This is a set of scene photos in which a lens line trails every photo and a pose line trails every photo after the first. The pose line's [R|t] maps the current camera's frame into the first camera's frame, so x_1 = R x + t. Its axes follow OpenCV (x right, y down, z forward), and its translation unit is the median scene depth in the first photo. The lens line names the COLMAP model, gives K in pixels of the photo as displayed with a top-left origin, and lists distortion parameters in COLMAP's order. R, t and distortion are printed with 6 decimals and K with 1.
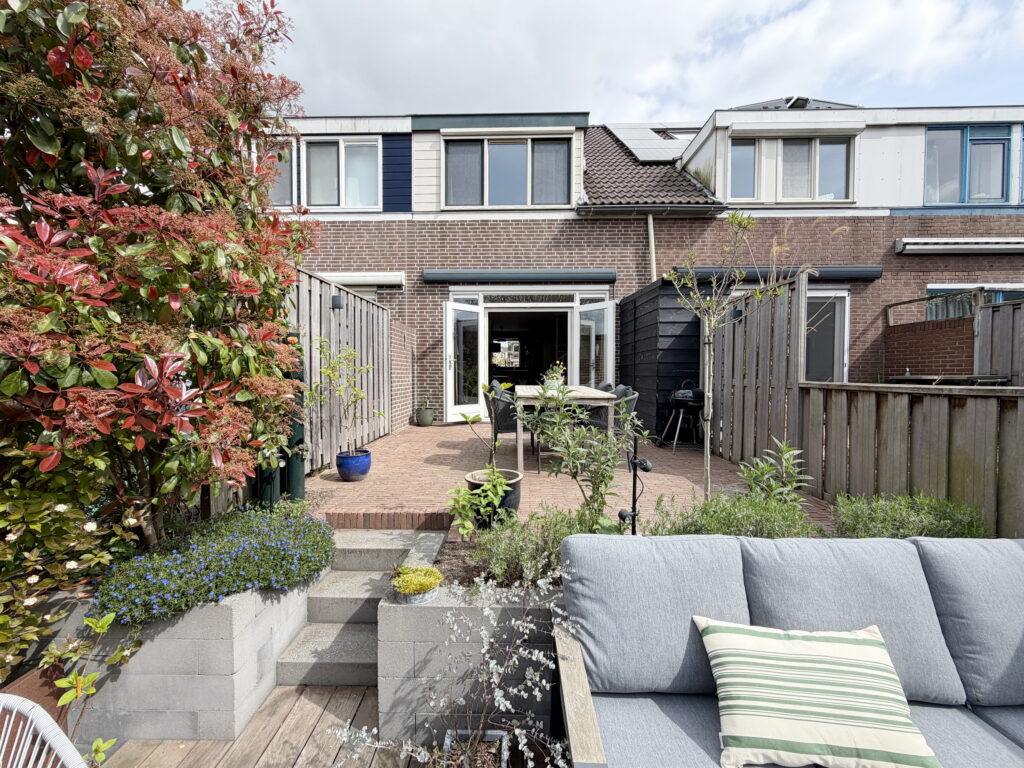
lens RADIAL K [[404.7, 0, 508.7], [0, 404.7, 411.5], [0, 0, 1]] dist [0.000053, -0.000099]
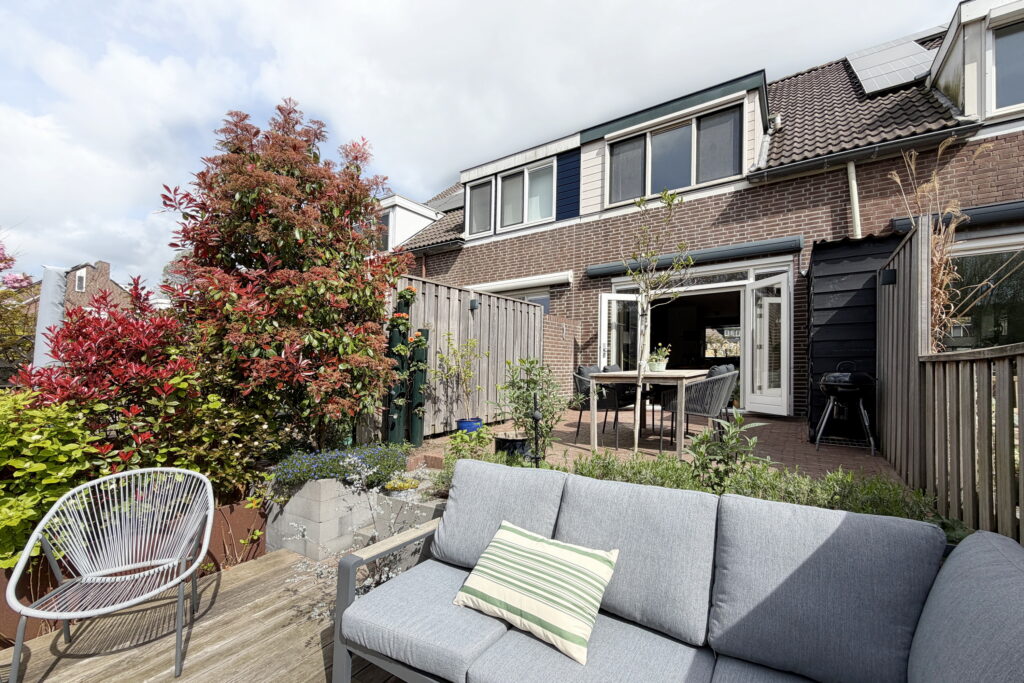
lens RADIAL K [[408.3, 0, 514.8], [0, 408.3, 385.4], [0, 0, 1]] dist [0.000579, -0.000153]
pose [[0.861191, 0.012982, -0.508116, 0.185500], [-0.037859, 0.998535, -0.038654, 0.018262], [0.506869, 0.052525, 0.860421, -0.024956]]
